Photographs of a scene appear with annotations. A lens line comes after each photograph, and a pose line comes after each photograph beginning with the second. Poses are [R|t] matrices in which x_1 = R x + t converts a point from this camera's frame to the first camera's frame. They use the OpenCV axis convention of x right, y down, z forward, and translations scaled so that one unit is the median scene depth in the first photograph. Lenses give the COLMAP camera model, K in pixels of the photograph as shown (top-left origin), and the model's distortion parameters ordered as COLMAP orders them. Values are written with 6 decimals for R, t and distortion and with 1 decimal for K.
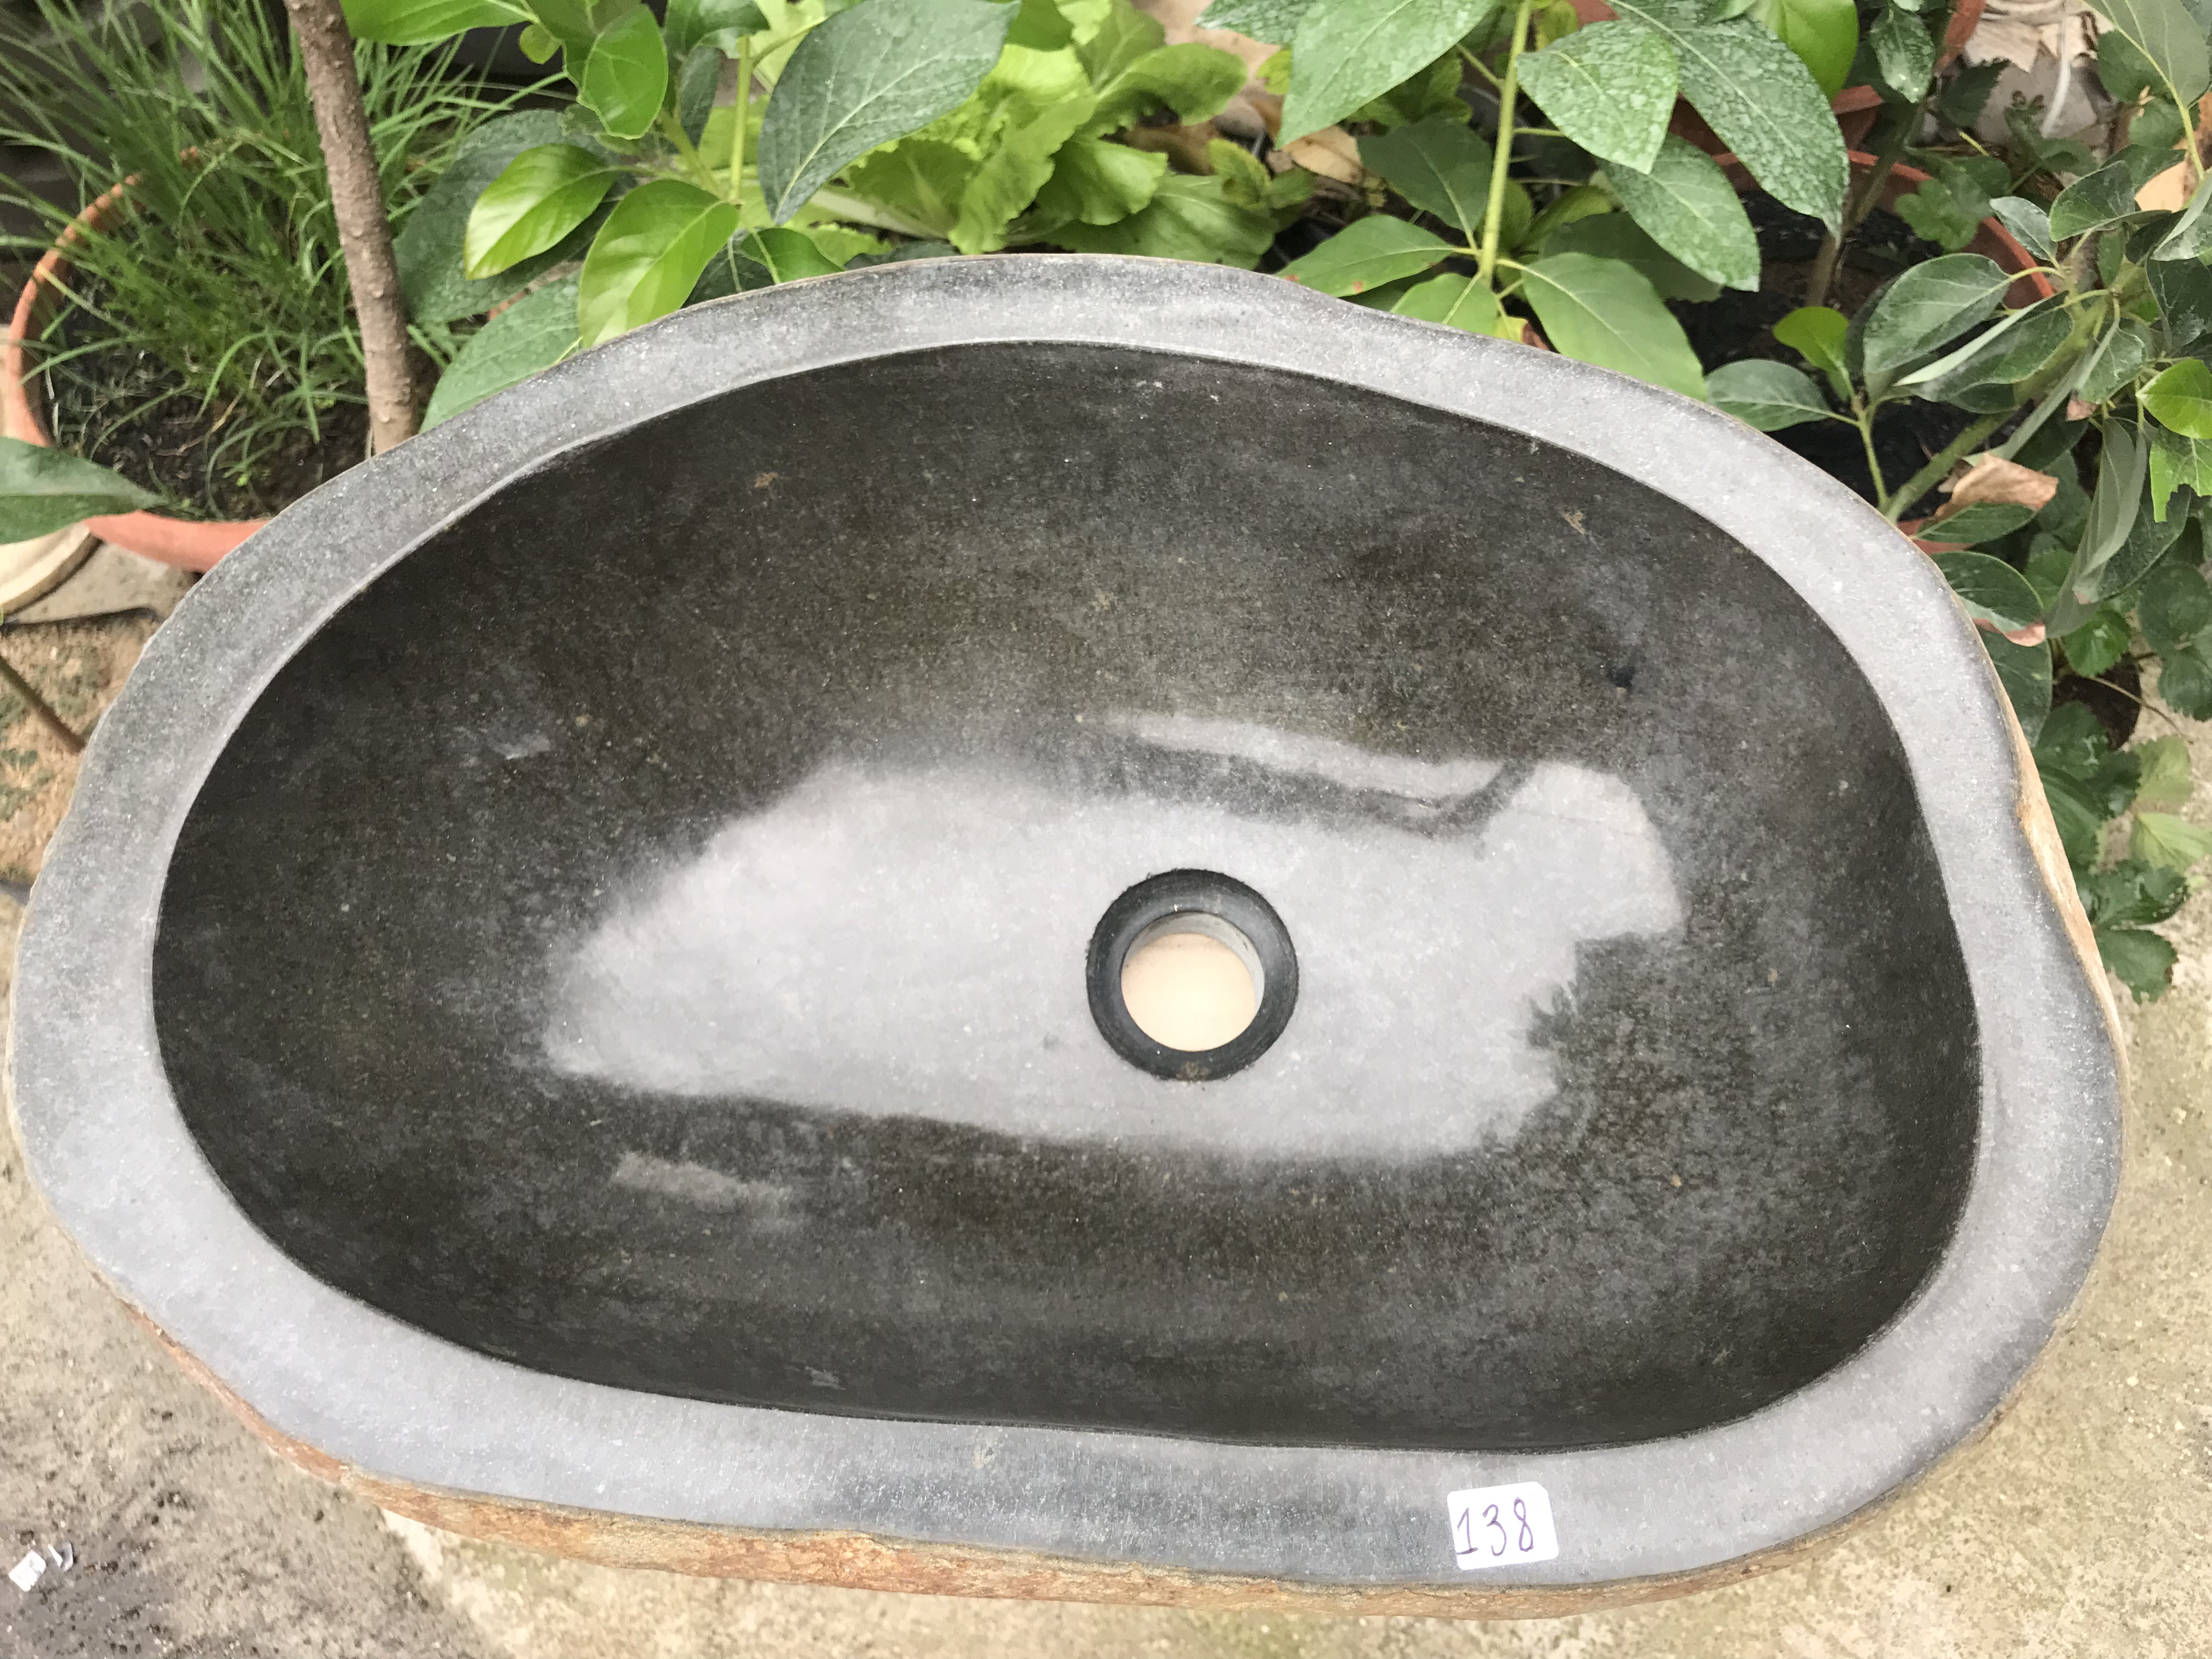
lens RADIAL K [[1834.9, 0, 1109.8], [0, 1834.9, 793.9], [0, 0, 1]] dist [0.006434, -0.018078]
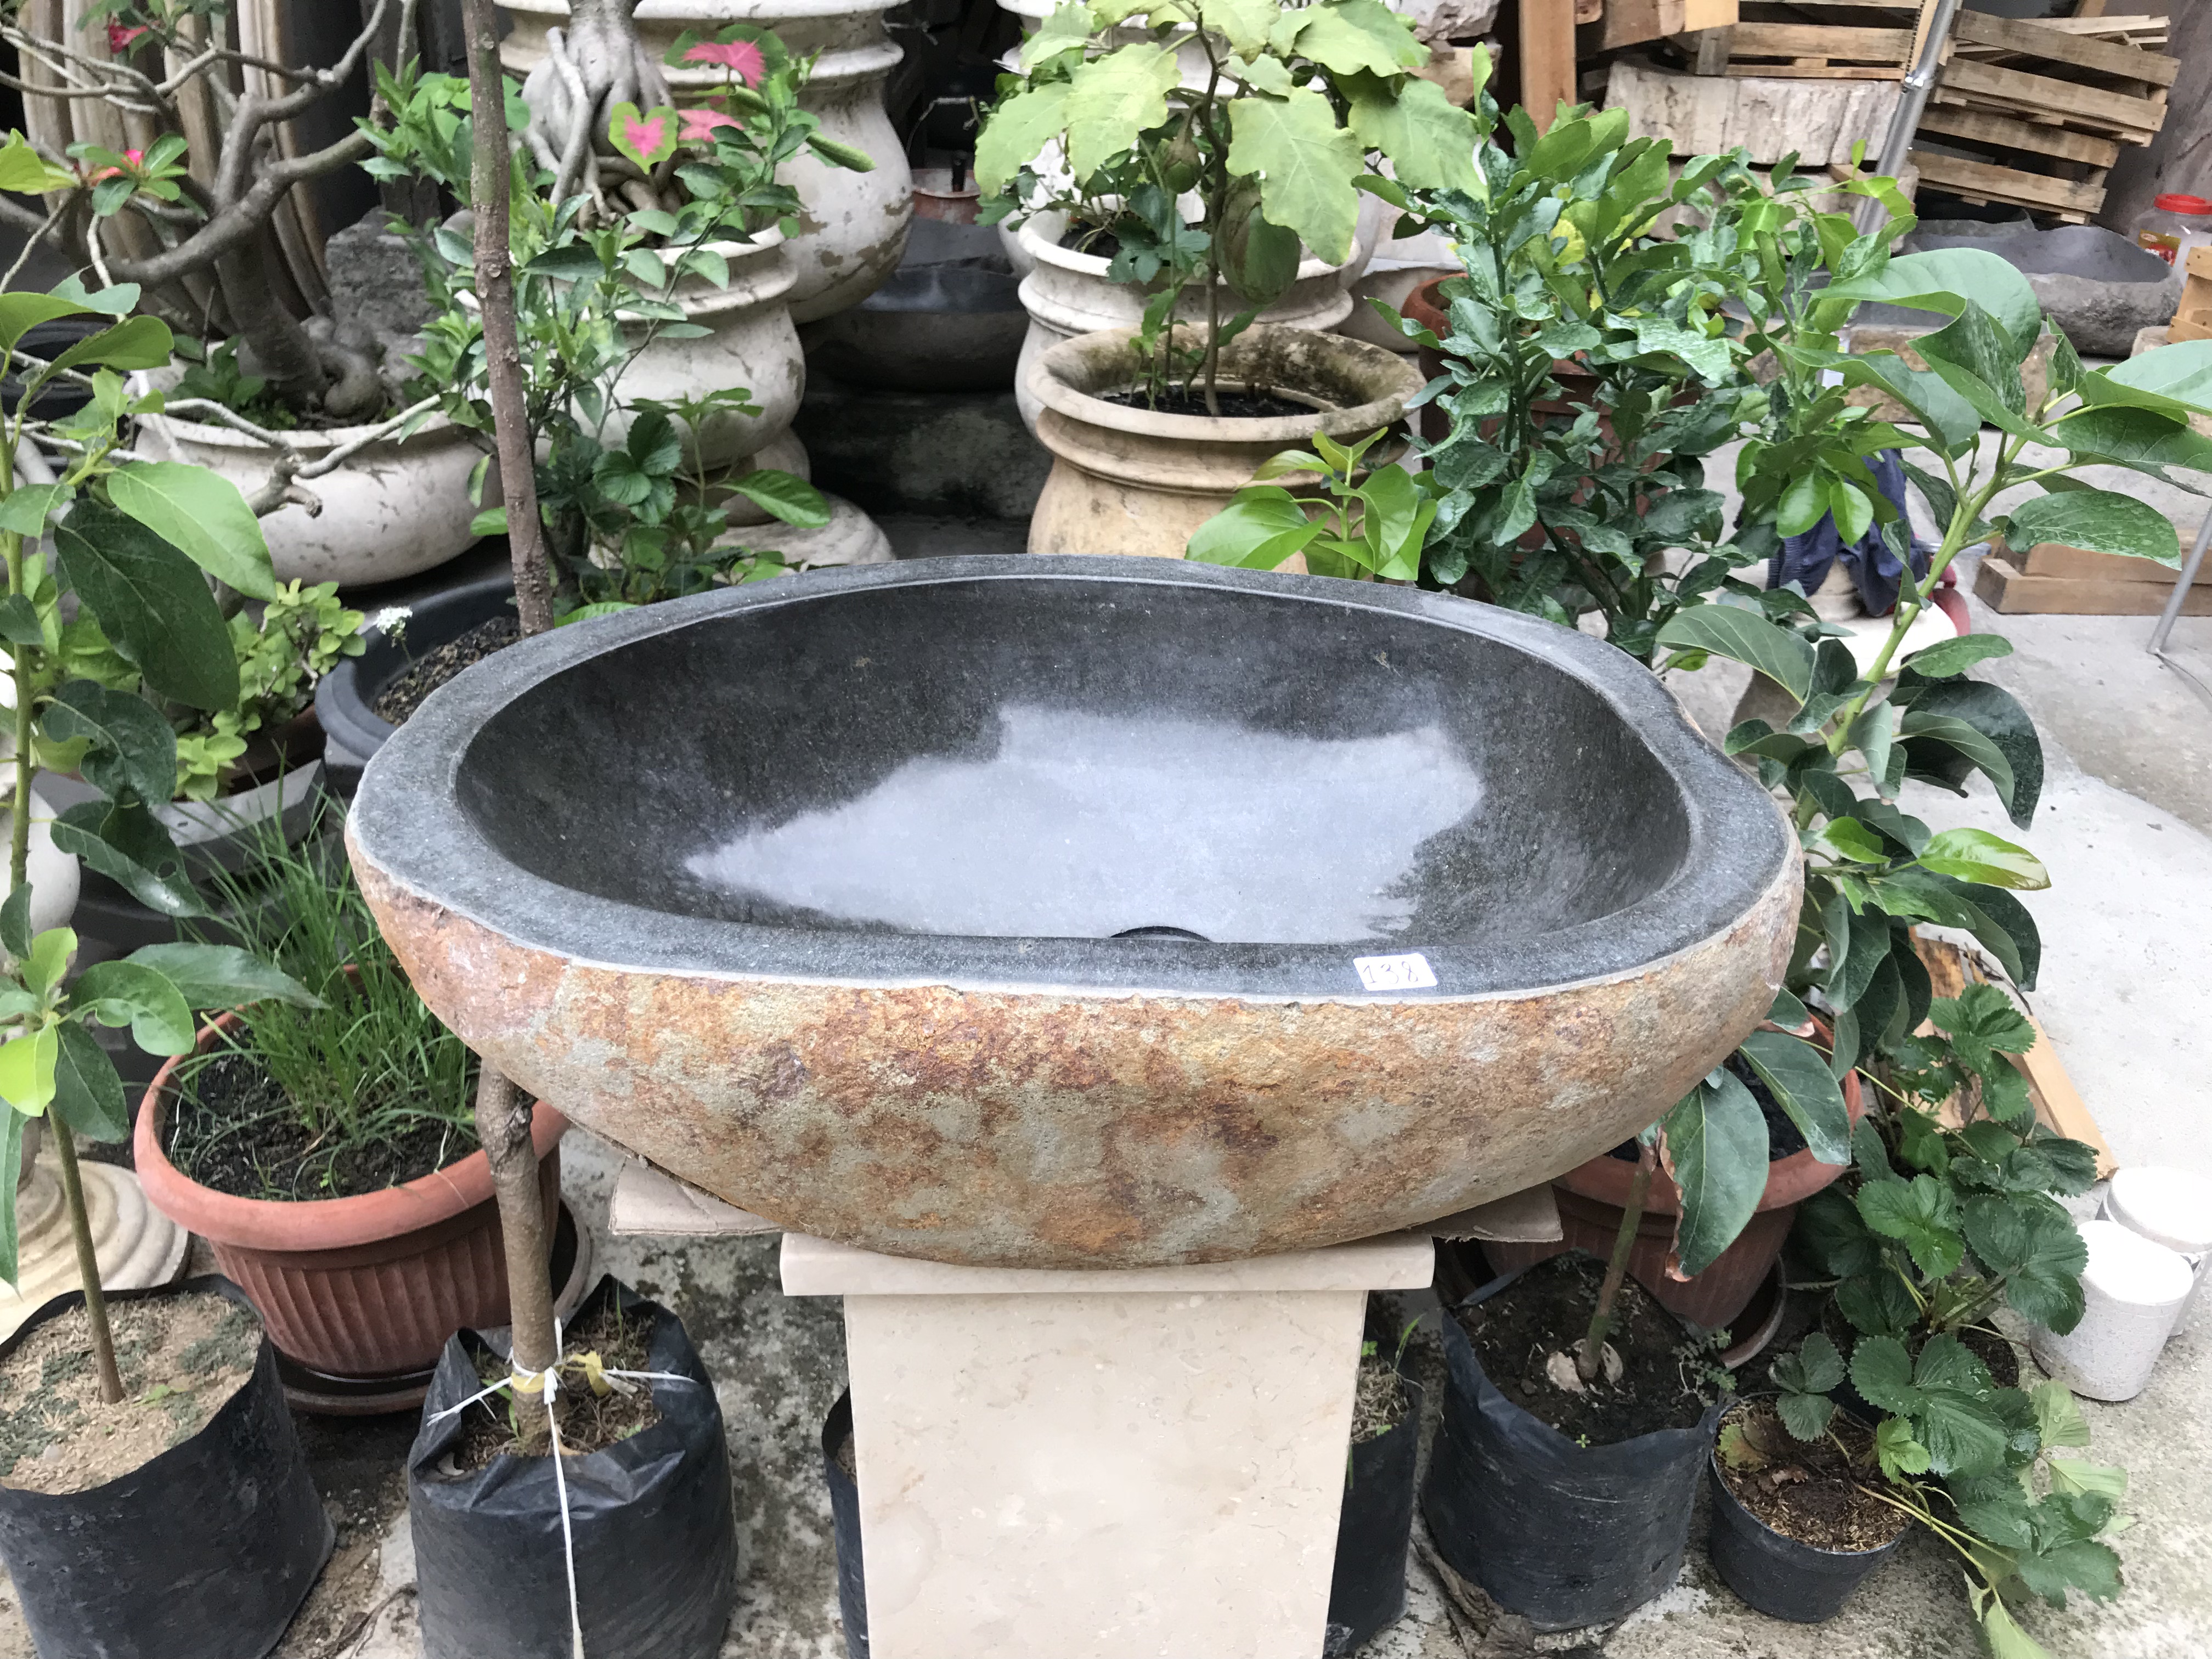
lens RADIAL K [[1834.9, 0, 1110.1], [0, 1834.9, 813.6], [0, 0, 1]] dist [0.006434, -0.018078]
pose [[0.998809, -0.024587, 0.042153, -0.020496], [0.045482, 0.782060, -0.621542, 0.393654], [-0.017684, 0.622718, 0.782246, -0.059273]]
